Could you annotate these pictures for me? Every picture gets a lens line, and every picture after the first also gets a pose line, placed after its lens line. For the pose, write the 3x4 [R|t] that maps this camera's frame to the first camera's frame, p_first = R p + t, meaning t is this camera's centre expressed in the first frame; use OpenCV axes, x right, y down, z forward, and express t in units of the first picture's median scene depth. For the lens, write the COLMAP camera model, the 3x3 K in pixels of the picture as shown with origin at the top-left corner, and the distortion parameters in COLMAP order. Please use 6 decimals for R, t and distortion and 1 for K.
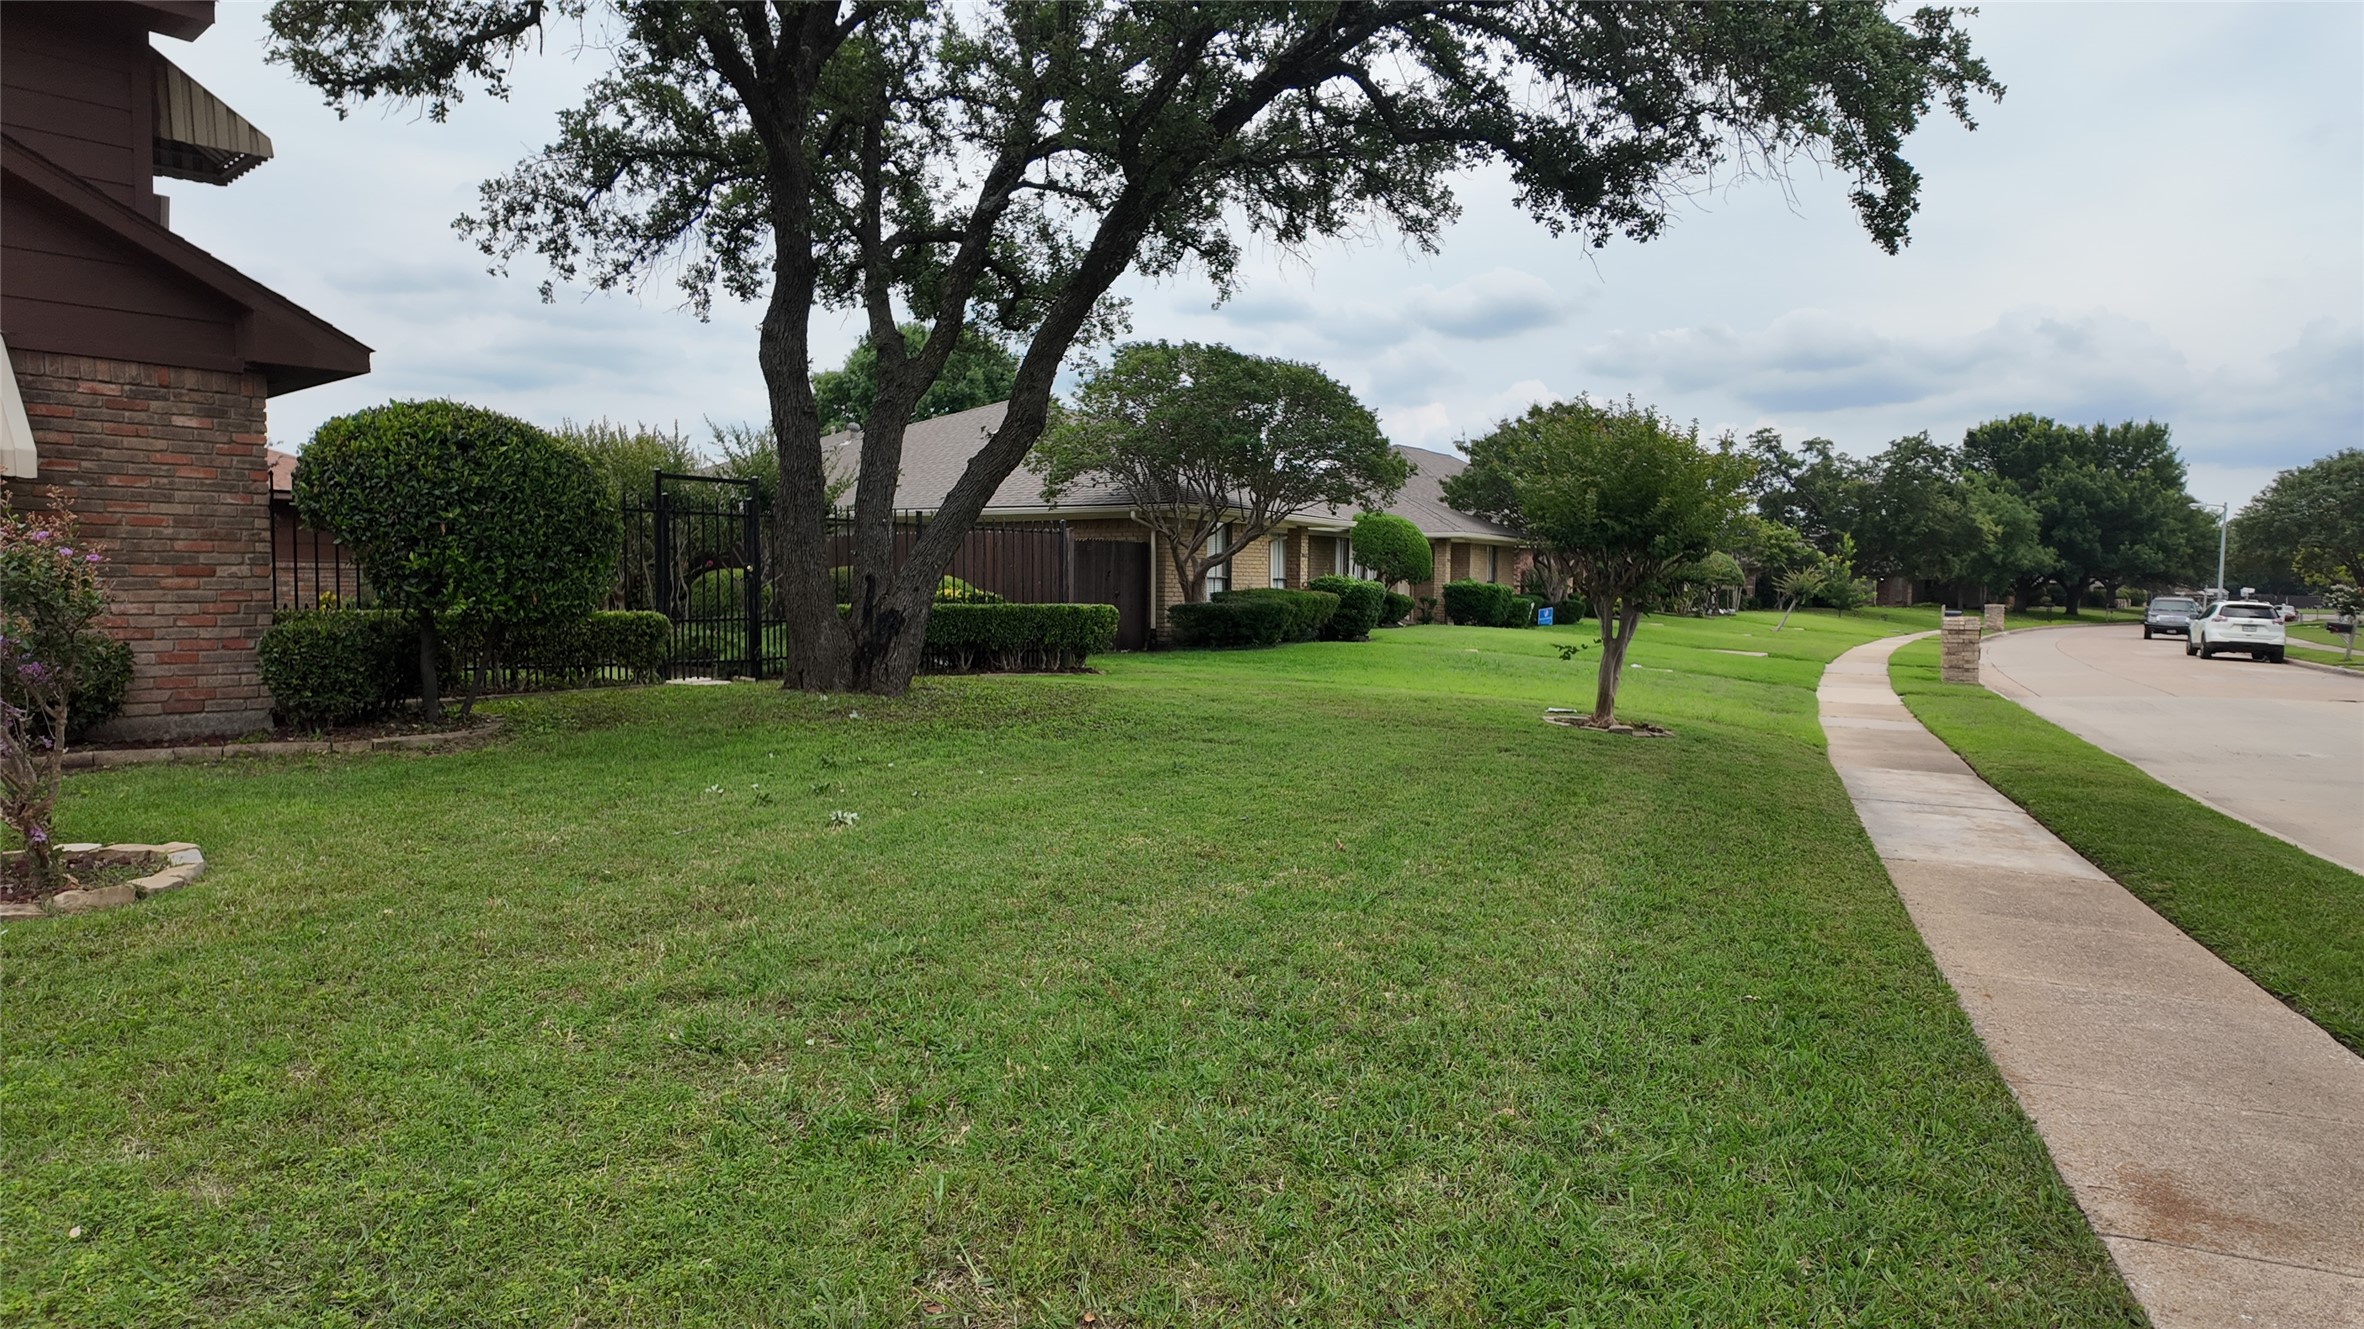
lens RADIAL K [[1391.3, 0, 1182.0], [0, 1391.3, 664.5], [0, 0, 1]] dist [0.004798, -0.000868]
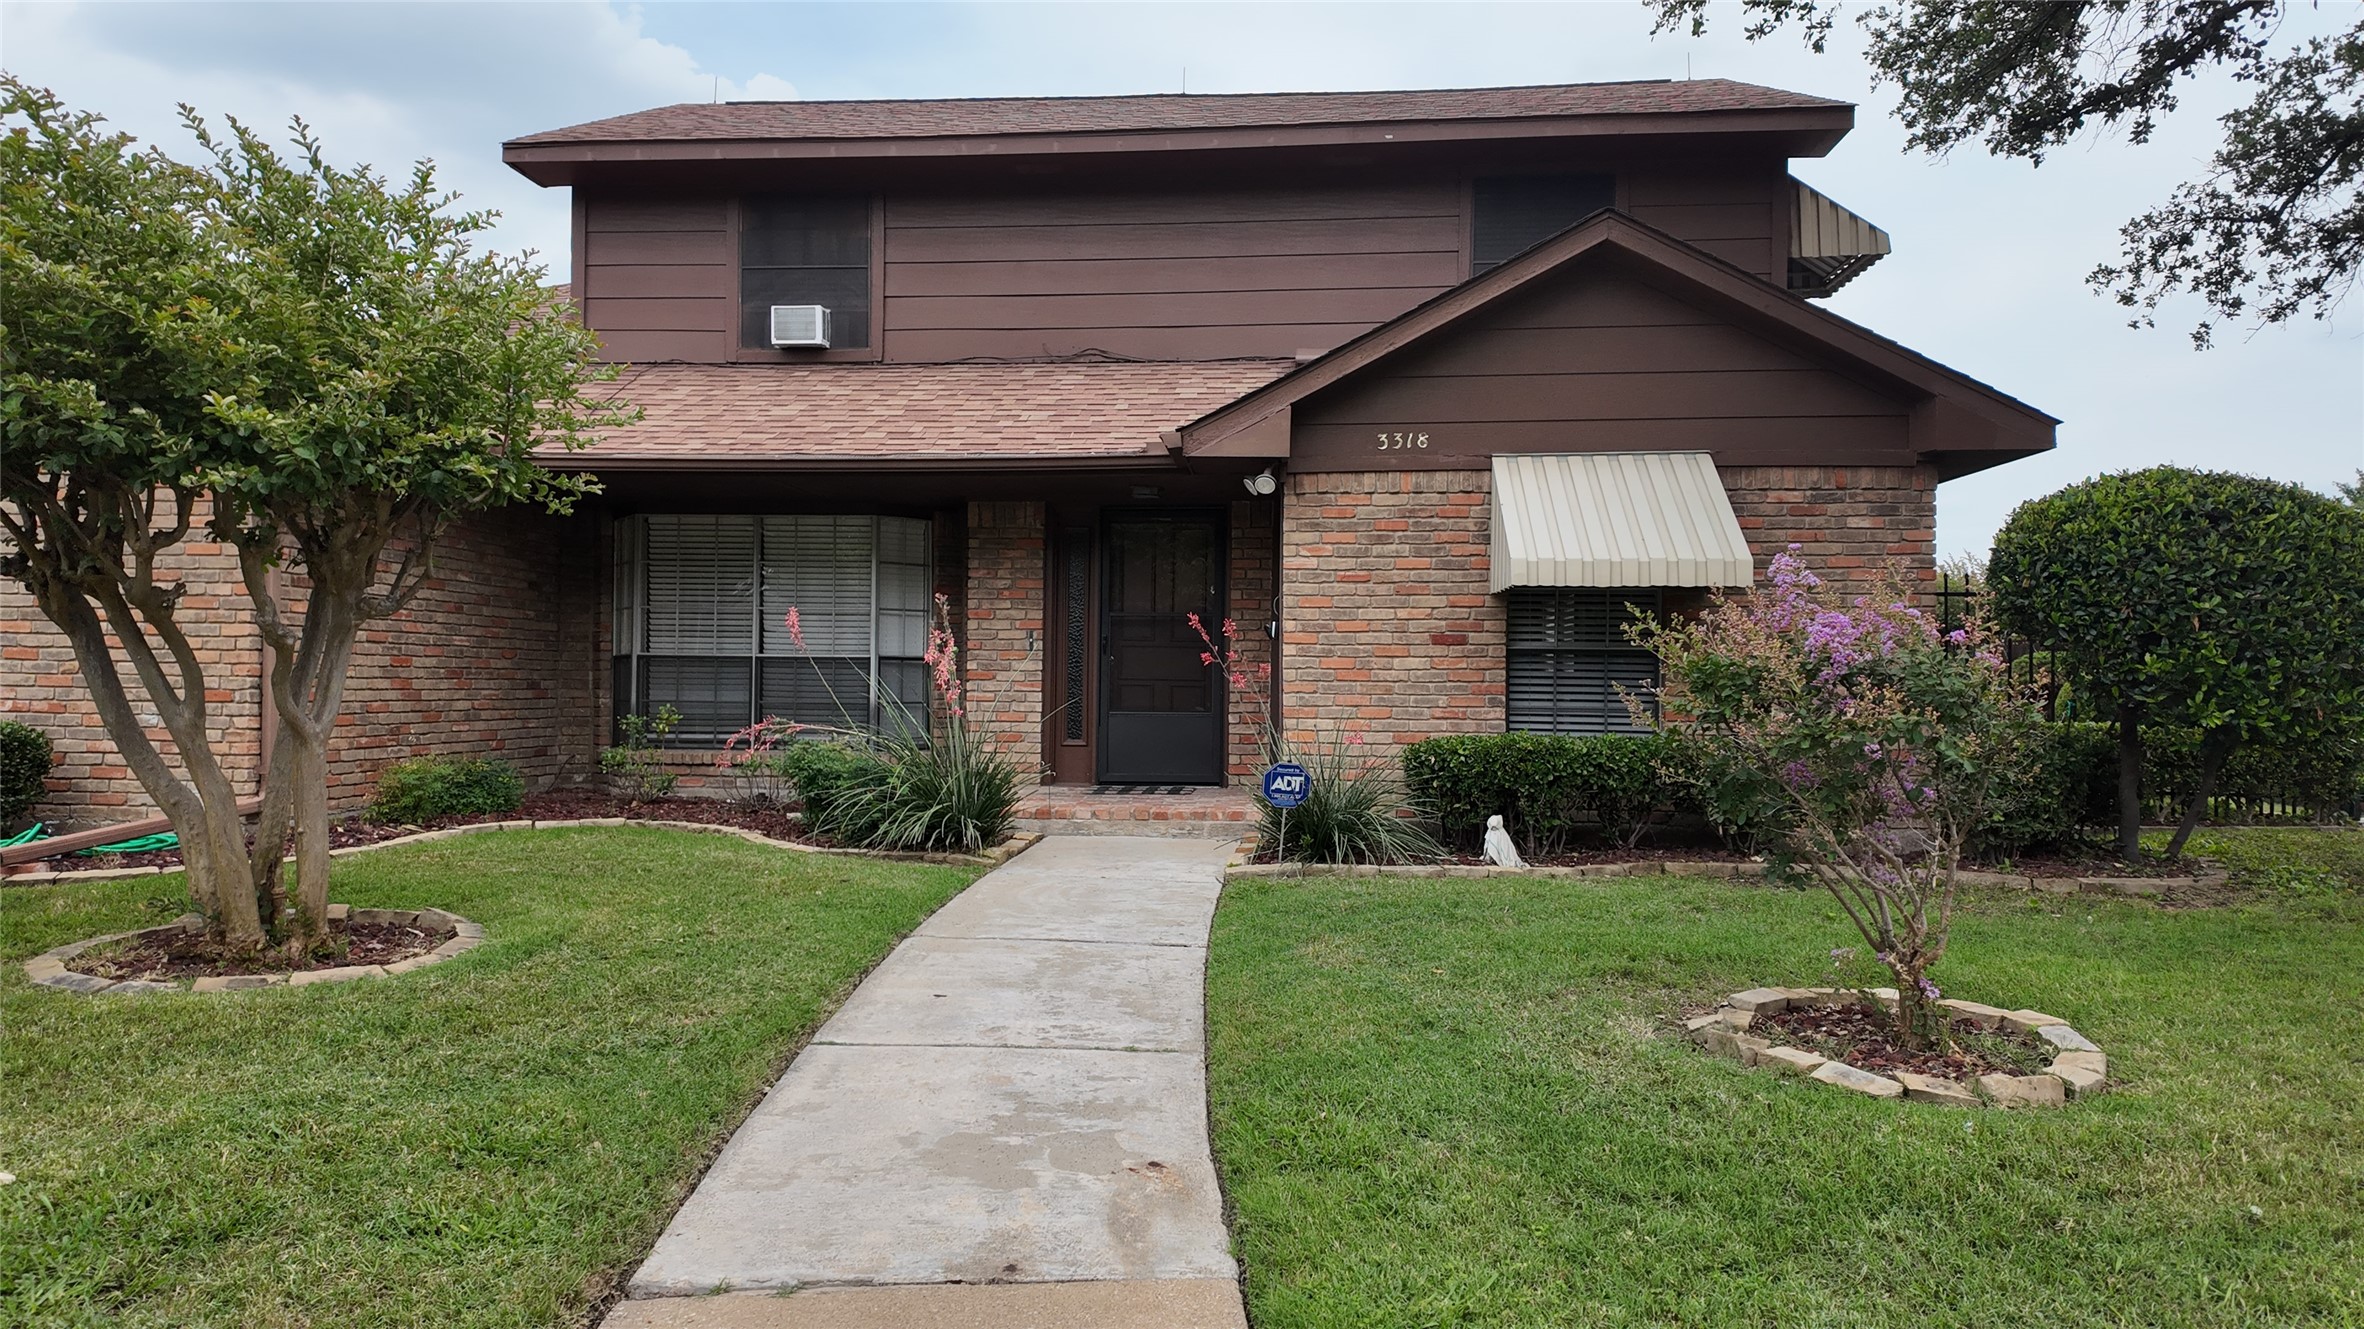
lens RADIAL K [[1381.9, 0, 1182.0], [0, 1381.9, 664.5], [0, 0, 1]] dist [0.008109, -0.001134]
pose [[0.591555, -0.012577, -0.806166, -0.220979], [-0.049042, 0.997466, -0.051548, -0.004765], [0.804771, 0.070030, 0.589439, 0.069691]]
